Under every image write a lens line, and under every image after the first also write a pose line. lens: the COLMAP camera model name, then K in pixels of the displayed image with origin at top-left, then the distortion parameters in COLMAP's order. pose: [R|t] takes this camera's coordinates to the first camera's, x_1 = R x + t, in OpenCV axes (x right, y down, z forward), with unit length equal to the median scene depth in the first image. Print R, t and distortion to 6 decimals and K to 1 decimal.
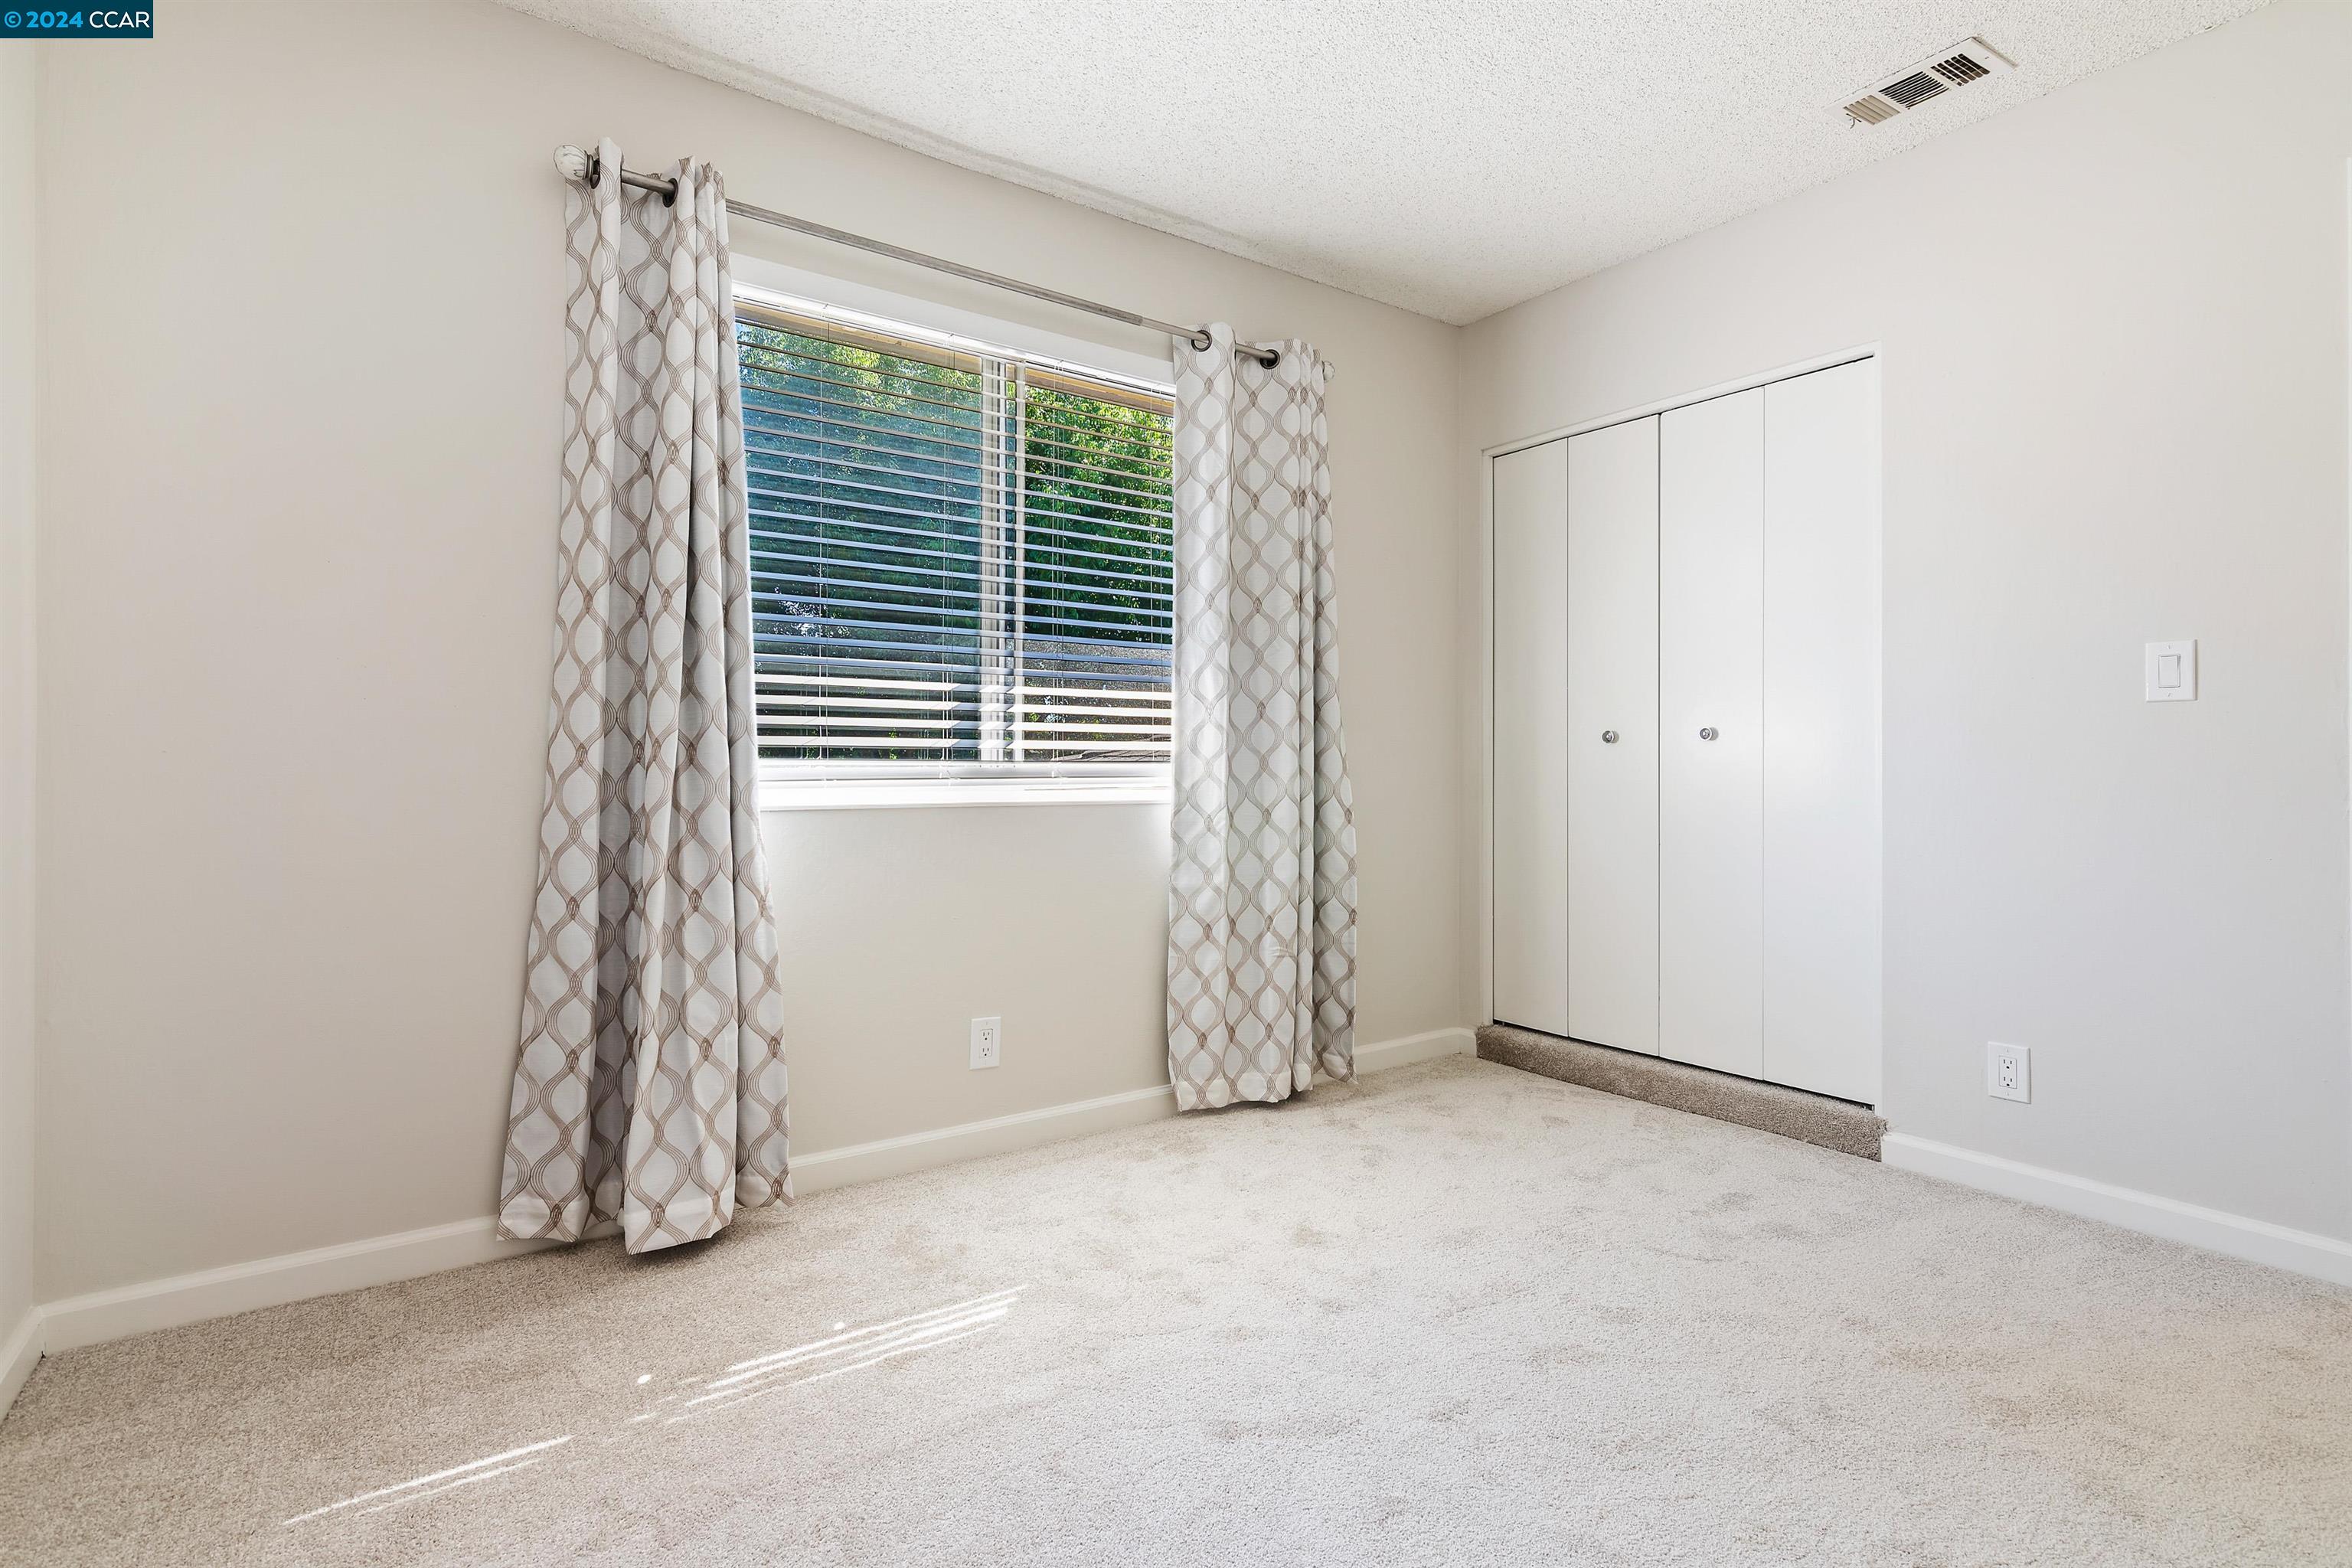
lens RADIAL K [[1193.6, 0, 1180.7], [0, 1193.6, 766.6], [0, 0, 1]] dist [-0.002605, -0.000153]
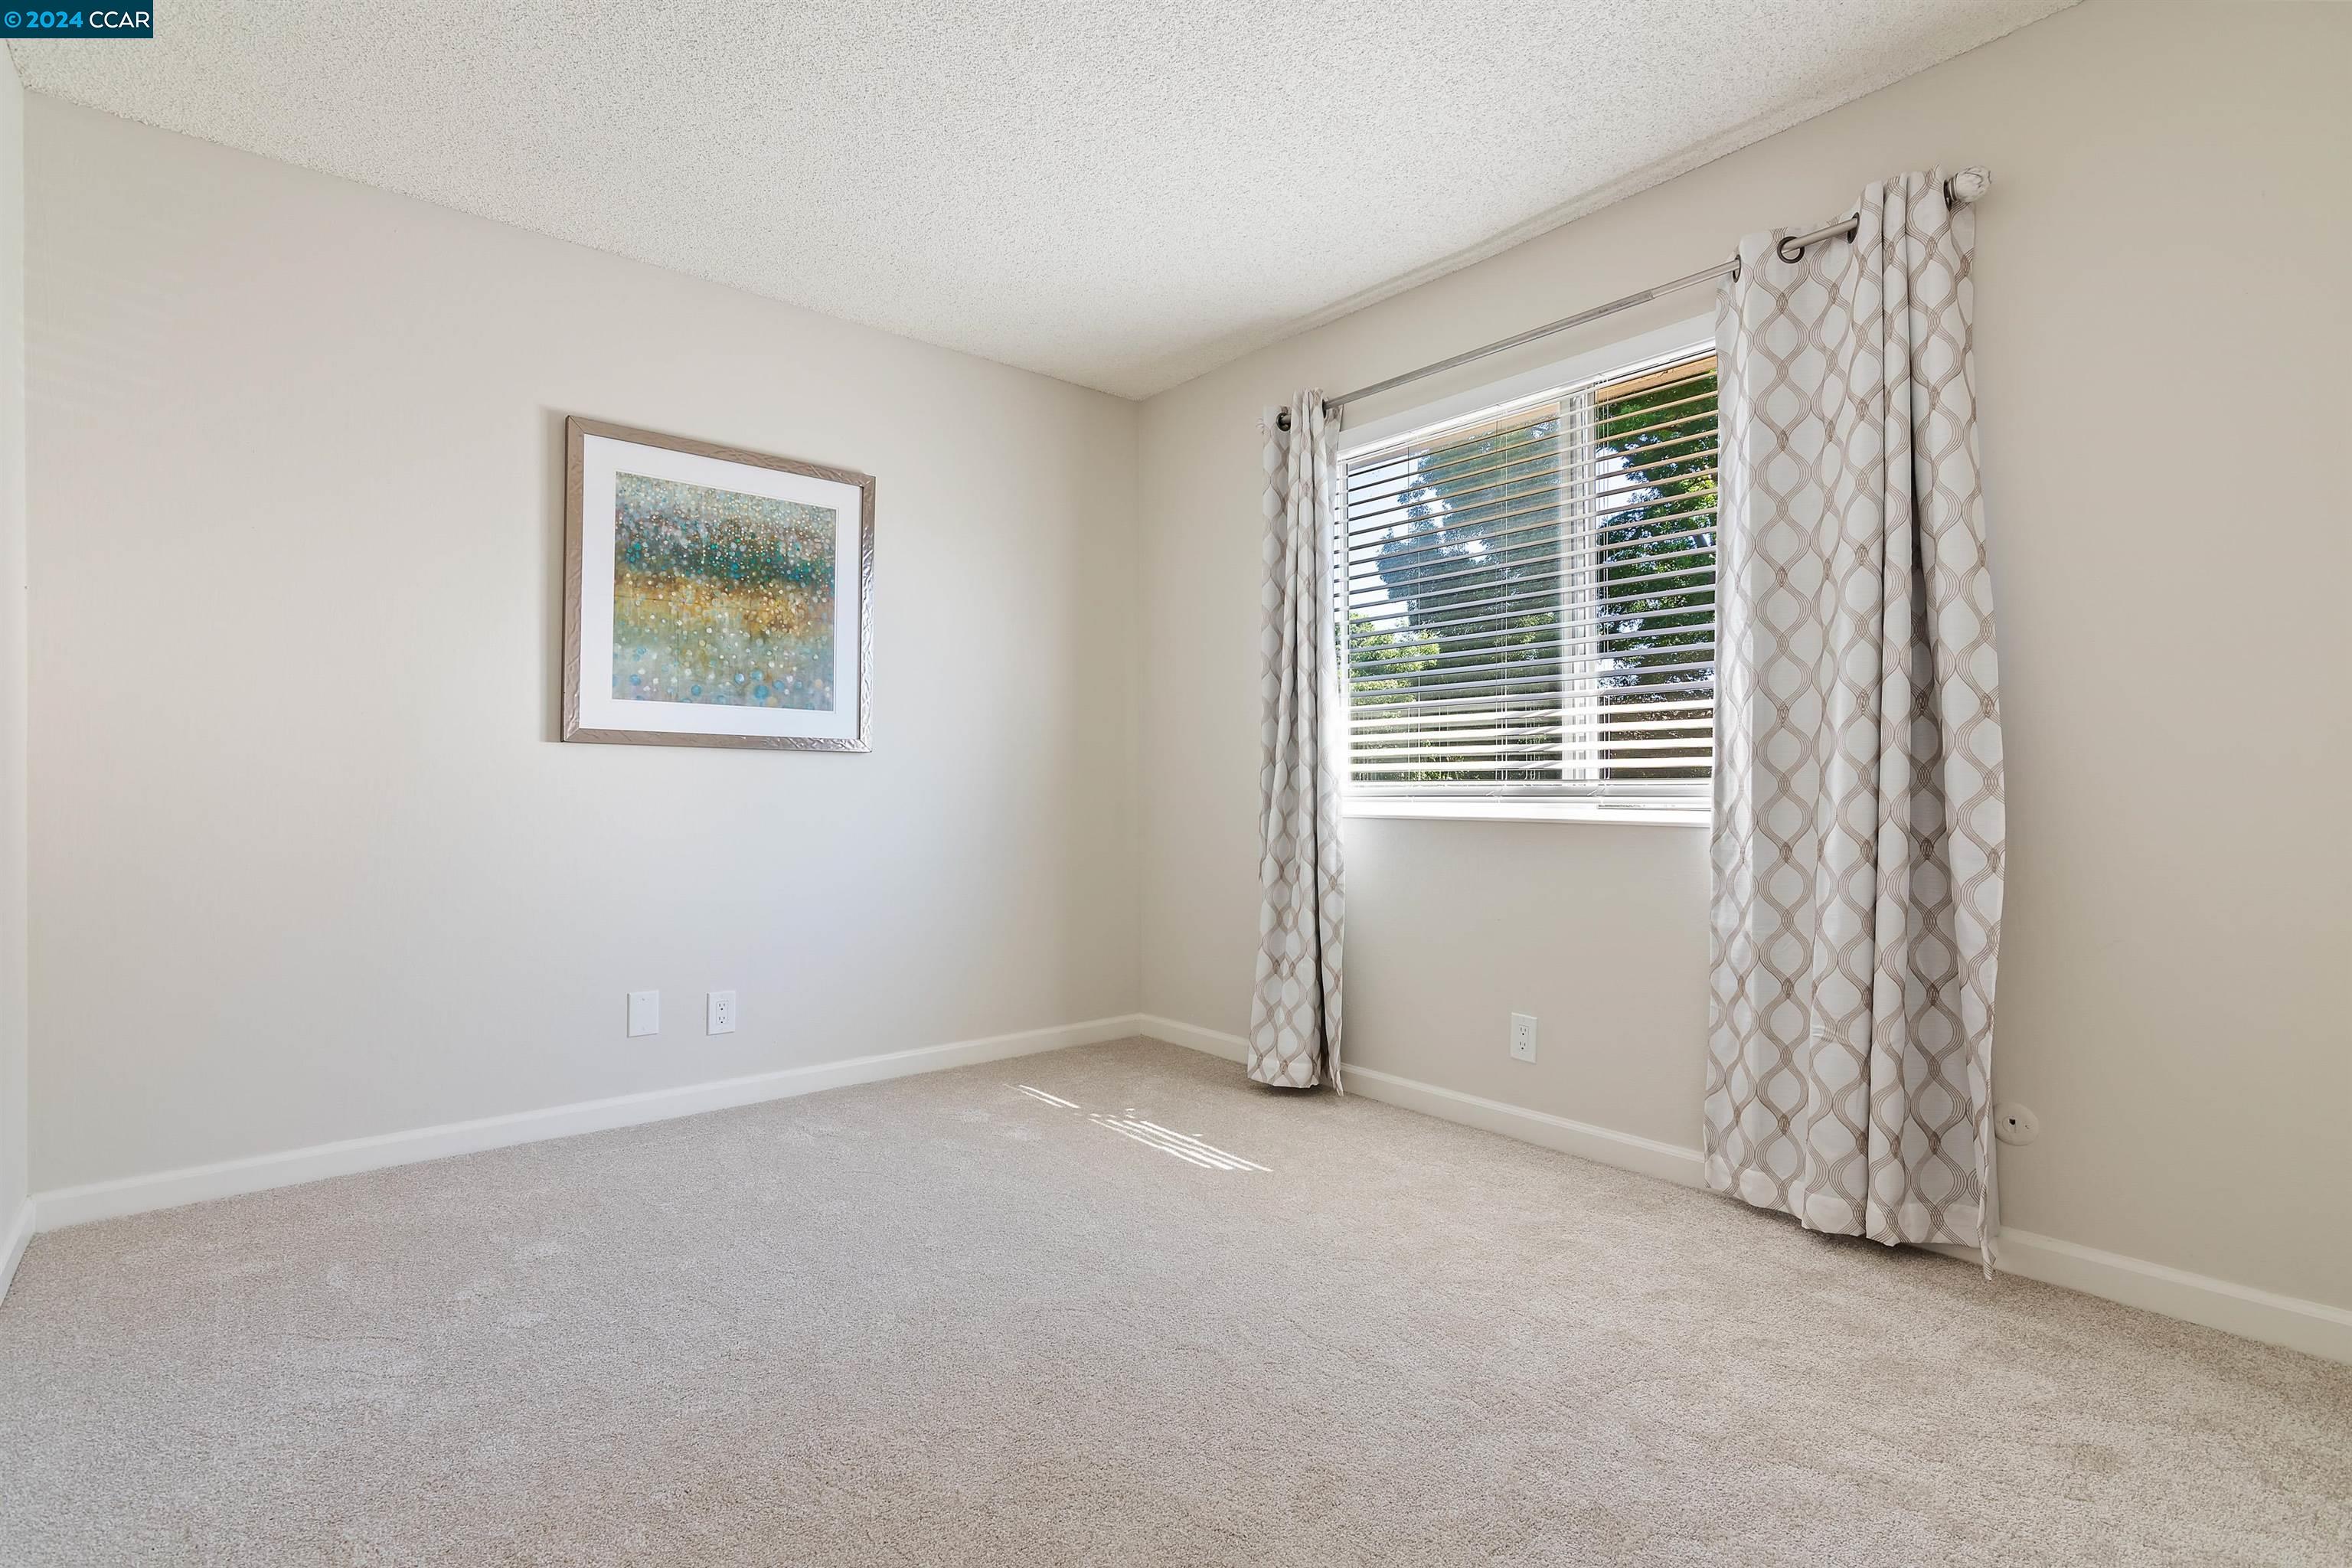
lens RADIAL K [[1149.6, 0, 1179.0], [0, 1149.6, 809.3], [0, 0, 1]] dist [0.001296, -0.000011]
pose [[0.047570, 0.011651, -0.998800, 0.818551], [-0.005904, 0.999918, 0.011383, 0.011001], [0.998850, 0.005356, 0.047635, 0.593735]]
